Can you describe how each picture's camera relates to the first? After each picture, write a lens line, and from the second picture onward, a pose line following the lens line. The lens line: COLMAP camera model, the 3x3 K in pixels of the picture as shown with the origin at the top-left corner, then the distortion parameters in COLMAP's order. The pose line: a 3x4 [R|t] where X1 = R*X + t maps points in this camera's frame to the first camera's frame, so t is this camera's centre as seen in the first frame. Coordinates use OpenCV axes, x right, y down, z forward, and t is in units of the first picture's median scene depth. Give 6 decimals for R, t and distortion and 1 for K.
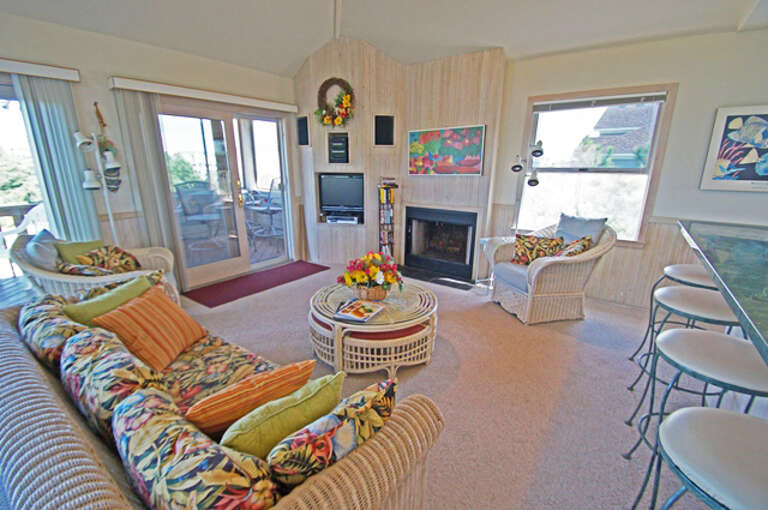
lens RADIAL K [[343.4, 0, 381.1], [0, 343.4, 262.8], [0, 0, 1]] dist [0.020206, -0.018032]
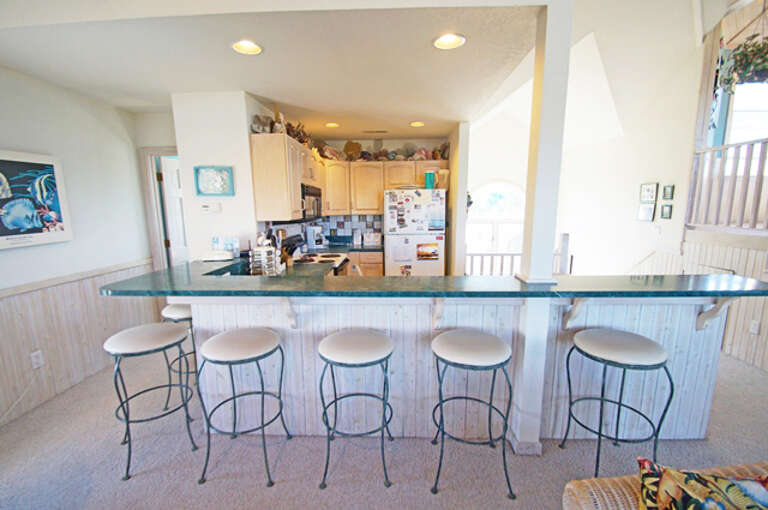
lens RADIAL K [[343.4, 0, 381.1], [0, 343.4, 262.8], [0, 0, 1]] dist [0.020206, -0.018032]
pose [[-0.545390, -0.136938, 0.826921, -0.076438], [0.241422, 0.919090, 0.311430, -0.146635], [-0.802661, 0.369487, -0.468203, 0.455986]]
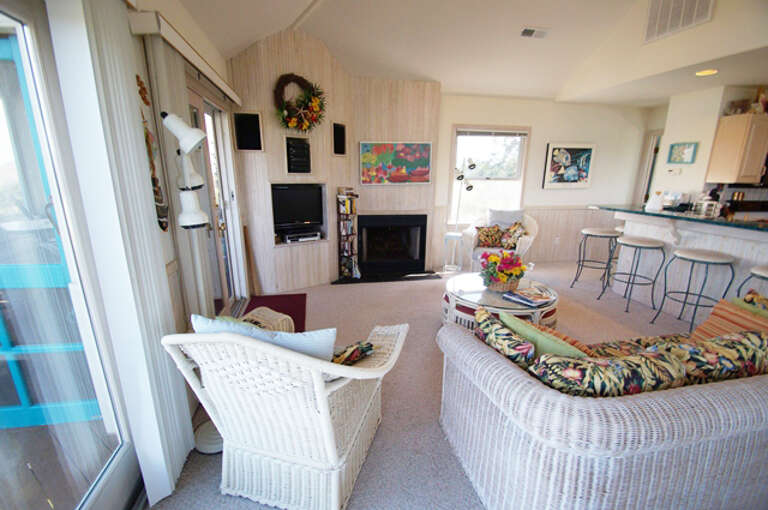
lens RADIAL K [[343.4, 0, 381.1], [0, 343.4, 262.8], [0, 0, 1]] dist [0.020206, -0.018032]
pose [[0.669614, -0.186066, 0.719025, -0.700722], [0.200586, 0.977441, 0.066136, -0.090225], [-0.715110, 0.099941, 0.691830, 0.296525]]
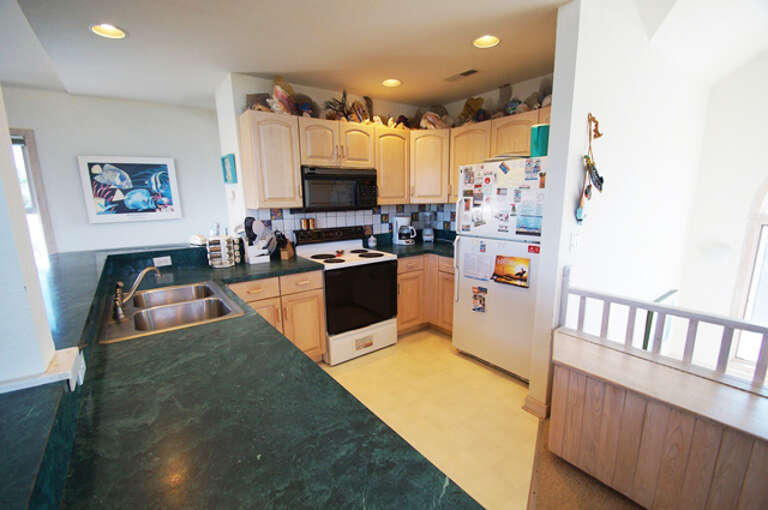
lens RADIAL K [[343.4, 0, 381.1], [0, 343.4, 262.8], [0, 0, 1]] dist [0.020206, -0.018032]
pose [[0.324576, -0.193709, 0.925812, 0.100851], [0.282320, 0.954027, 0.100635, 0.052759], [-0.902743, 0.228711, 0.364342, -0.201387]]
